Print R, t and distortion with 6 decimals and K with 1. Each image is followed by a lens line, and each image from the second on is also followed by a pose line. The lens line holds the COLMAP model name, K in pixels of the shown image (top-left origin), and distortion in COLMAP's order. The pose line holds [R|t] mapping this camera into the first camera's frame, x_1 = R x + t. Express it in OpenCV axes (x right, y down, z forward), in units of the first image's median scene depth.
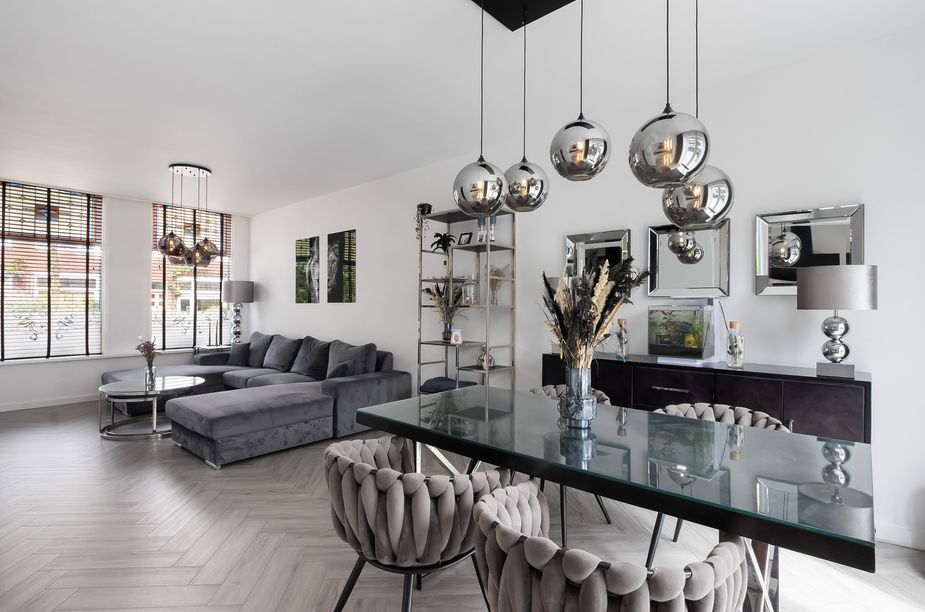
lens RADIAL K [[440.6, 0, 477.6], [0, 440.6, 309.7], [0, 0, 1]] dist [-0.014237, 0.000026]
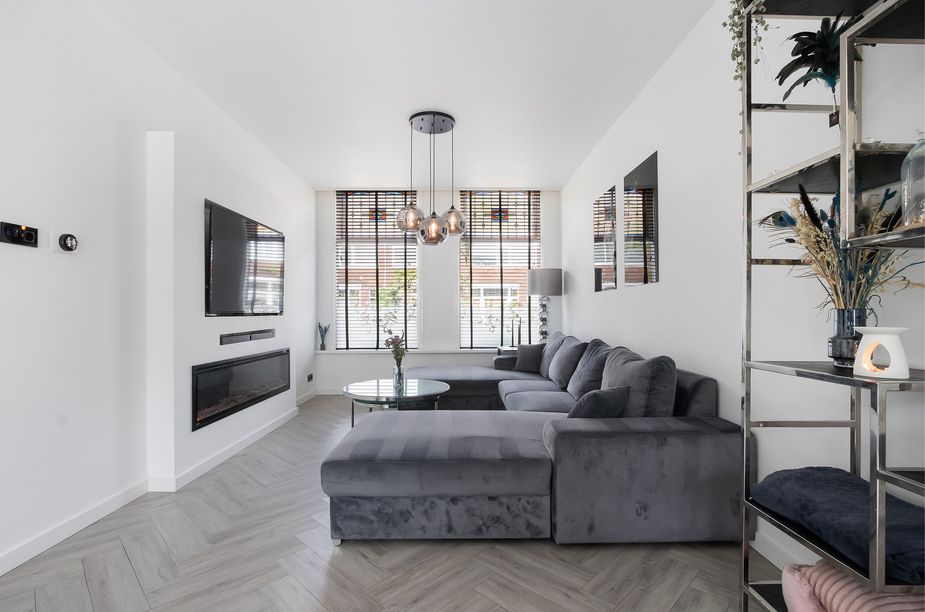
lens RADIAL K [[440.6, 0, 474.4], [0, 440.6, 312.6], [0, 0, 1]] dist [-0.014237, 0.000026]
pose [[0.639716, -0.007340, -0.768576, 0.000878], [-0.000713, 0.999948, -0.010144, 0.035229], [0.768611, 0.007037, 0.639678, 0.566928]]
